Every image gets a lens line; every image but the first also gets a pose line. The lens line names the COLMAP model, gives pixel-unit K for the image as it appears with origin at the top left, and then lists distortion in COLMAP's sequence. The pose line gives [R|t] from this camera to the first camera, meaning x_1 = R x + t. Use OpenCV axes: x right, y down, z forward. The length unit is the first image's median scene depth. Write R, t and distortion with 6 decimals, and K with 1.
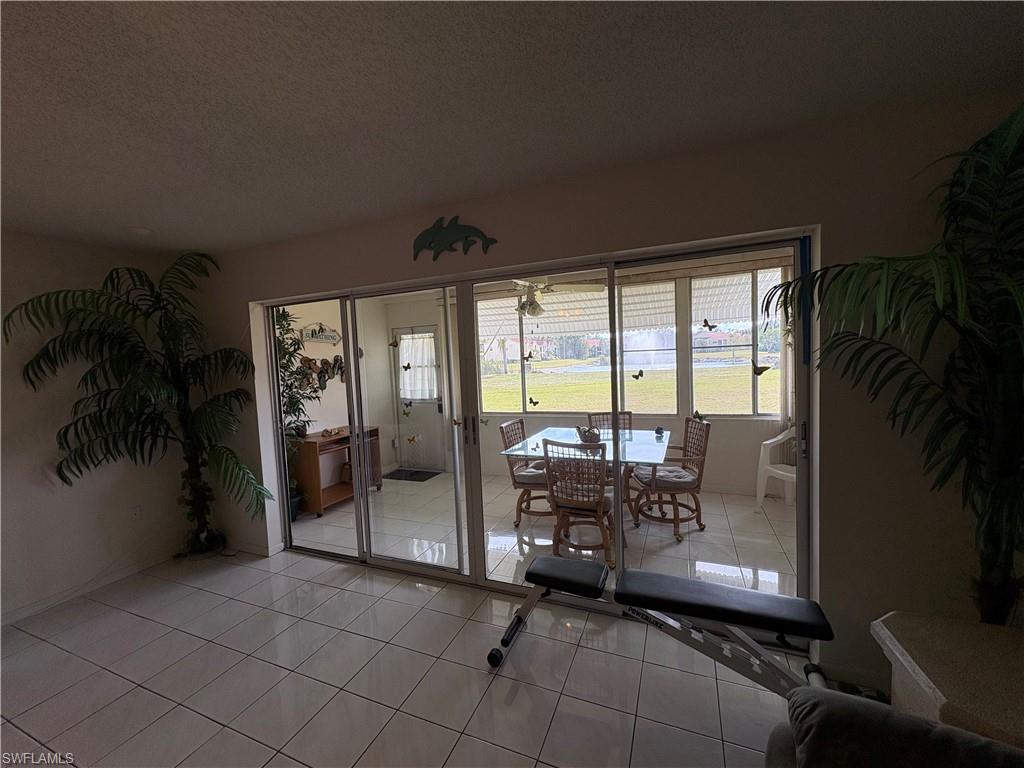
lens RADIAL K [[408.2, 0, 510.3], [0, 408.2, 385.2], [0, 0, 1]] dist [0.000937, 0.000063]
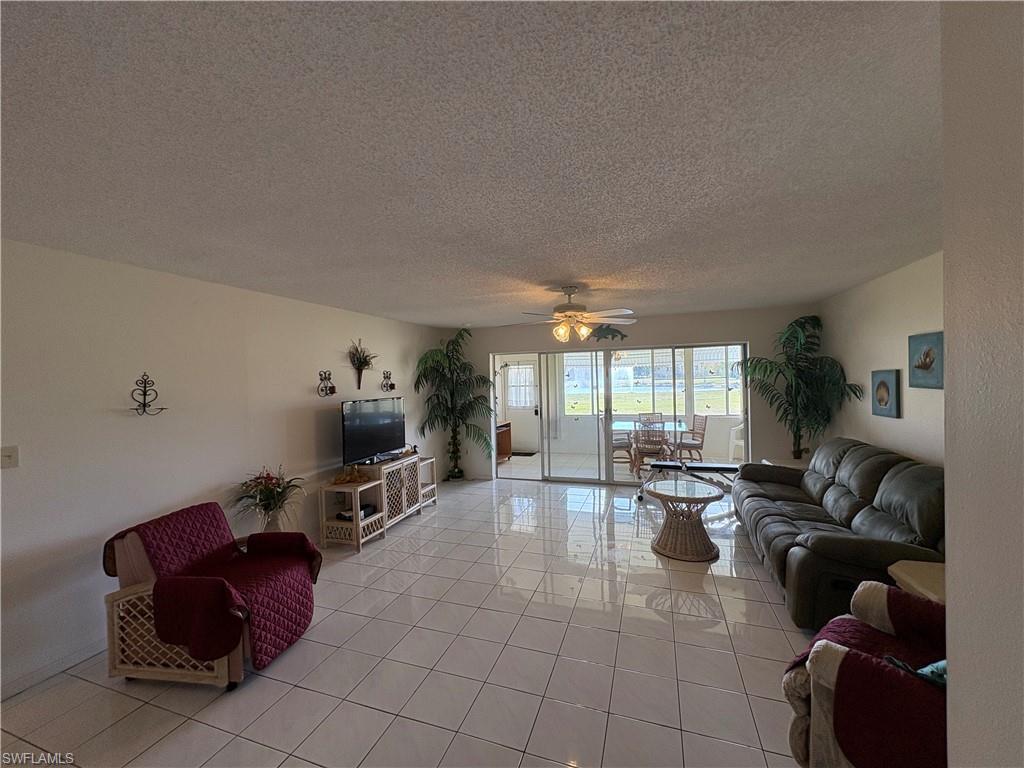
lens RADIAL K [[408.2, 0, 510.3], [0, 408.2, 385.2], [0, 0, 1]] dist [0.000937, 0.000063]
pose [[0.997835, 0.019396, 0.062835, -0.564844], [-0.015993, 0.998402, -0.054207, 0.056992], [-0.063786, 0.053085, 0.996551, -0.893778]]
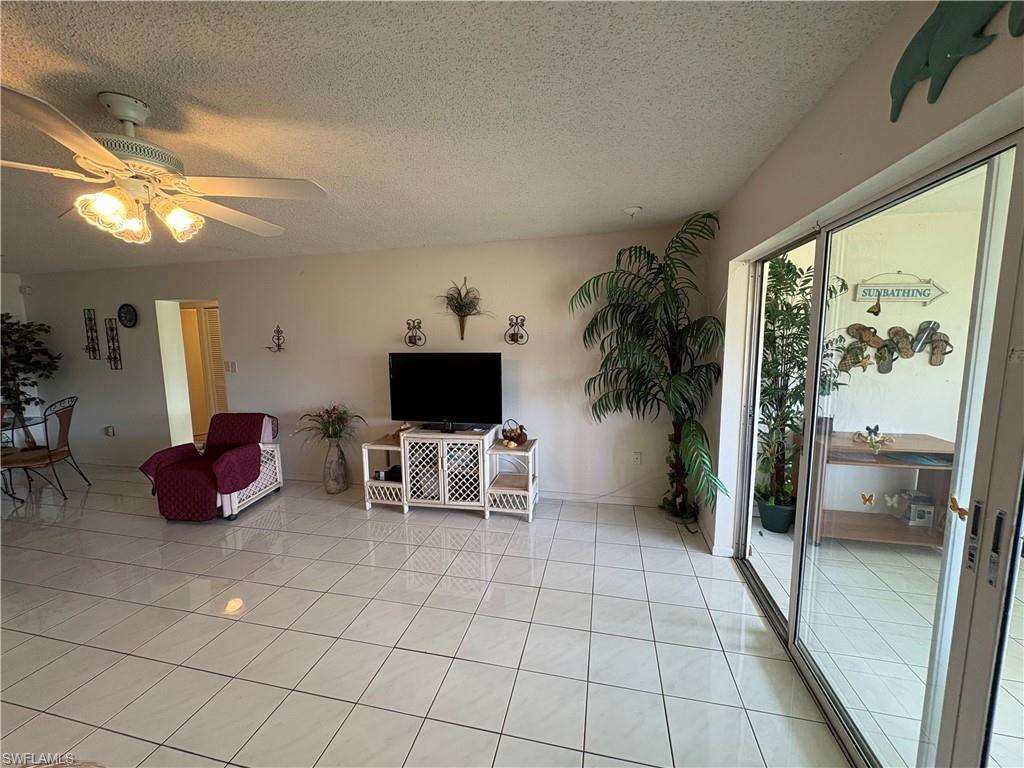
lens RADIAL K [[408.2, 0, 510.3], [0, 408.2, 385.2], [0, 0, 1]] dist [0.000937, 0.000063]
pose [[0.171738, 0.159247, -0.972186, 0.117538], [-0.059490, 0.986724, 0.151119, -0.043609], [0.983345, 0.031882, 0.178931, 0.351092]]
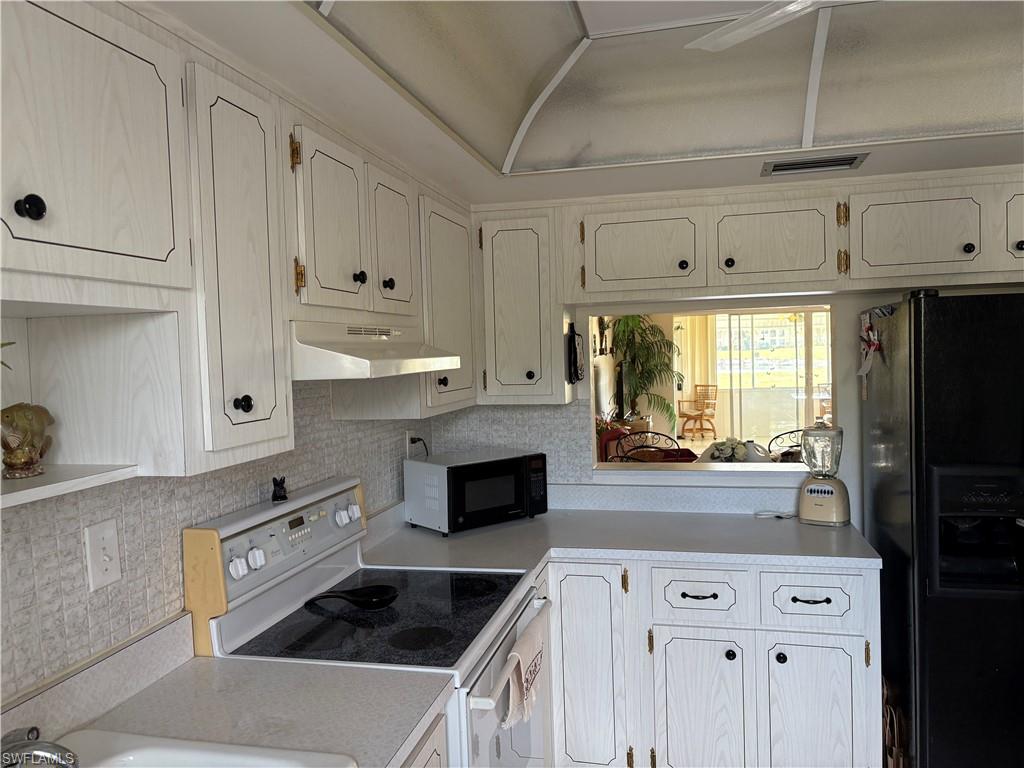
lens RADIAL K [[767.2, 0, 512.0], [0, 767.2, 384.0], [0, 0, 1]] dist [0.102948, -0.139415]
pose [[0.986849, 0.008437, 0.161423, -1.644520], [-0.003463, 0.999511, -0.031070, 0.189563], [-0.161606, 0.030102, 0.986396, -1.986914]]
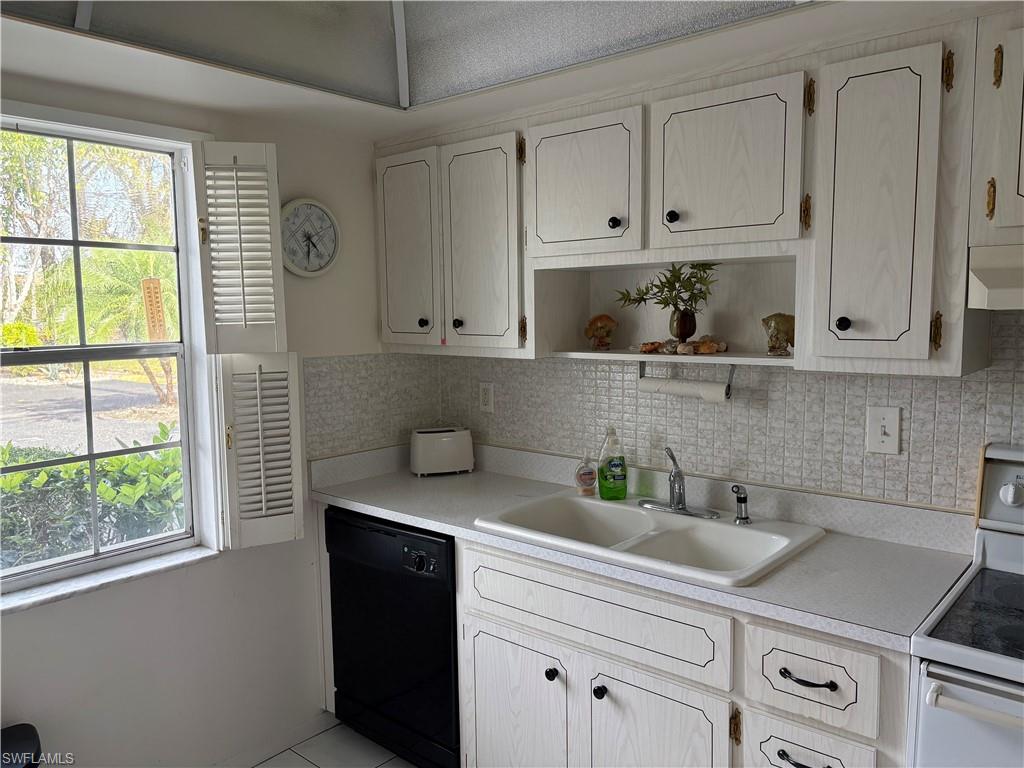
lens RADIAL K [[776.2, 0, 511.4], [0, 776.2, 389.6], [0, 0, 1]] dist [0.065187, -0.075078]
pose [[-0.304008, 0.150394, -0.940723, -1.187022], [-0.038287, 0.984734, 0.169803, 0.153296], [0.951900, 0.087639, -0.293609, -1.639004]]
